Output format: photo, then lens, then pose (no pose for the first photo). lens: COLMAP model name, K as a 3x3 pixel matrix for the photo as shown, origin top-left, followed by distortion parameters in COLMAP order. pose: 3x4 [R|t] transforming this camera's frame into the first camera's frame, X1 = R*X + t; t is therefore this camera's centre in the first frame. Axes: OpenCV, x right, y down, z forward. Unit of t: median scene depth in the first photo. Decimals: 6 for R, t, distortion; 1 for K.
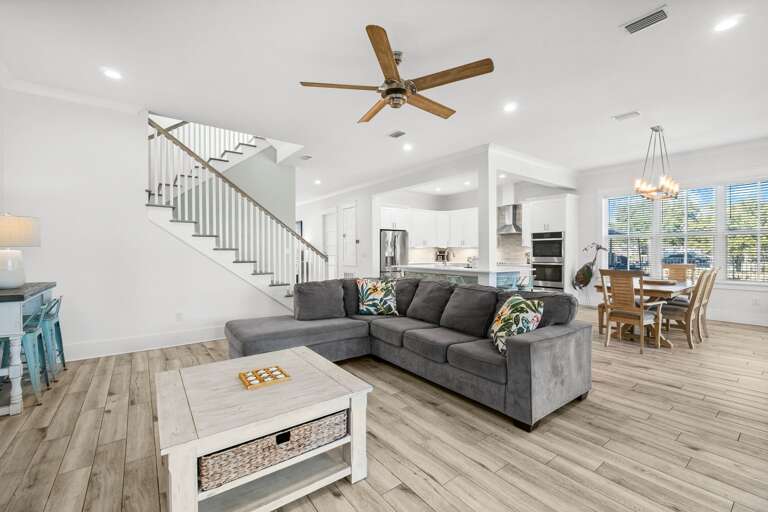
lens RADIAL K [[326.0, 0, 387.4], [0, 326.0, 254.2], [0, 0, 1]] dist [-0.010634, -0.000075]
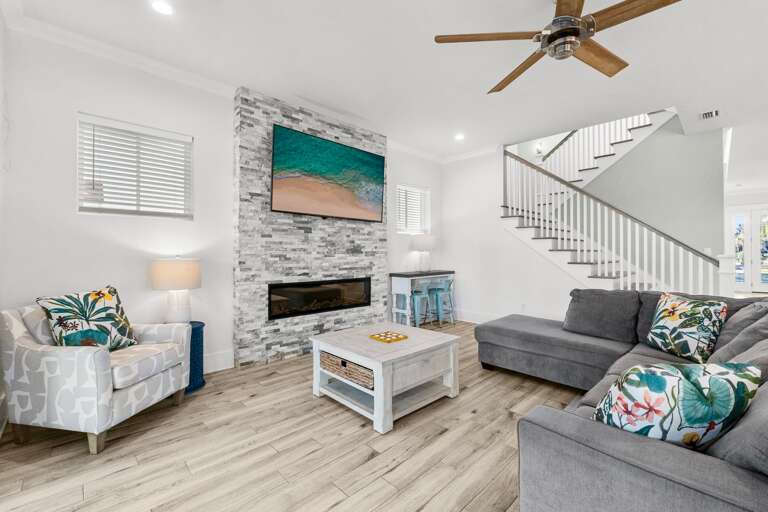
lens RADIAL K [[326.0, 0, 387.9], [0, 326.0, 252.6], [0, 0, 1]] dist [-0.010634, -0.000075]
pose [[0.121602, -0.001833, -0.992577, 0.525056], [-0.006726, 0.999974, -0.002670, -0.002183], [0.992556, 0.007001, 0.121586, 0.387164]]
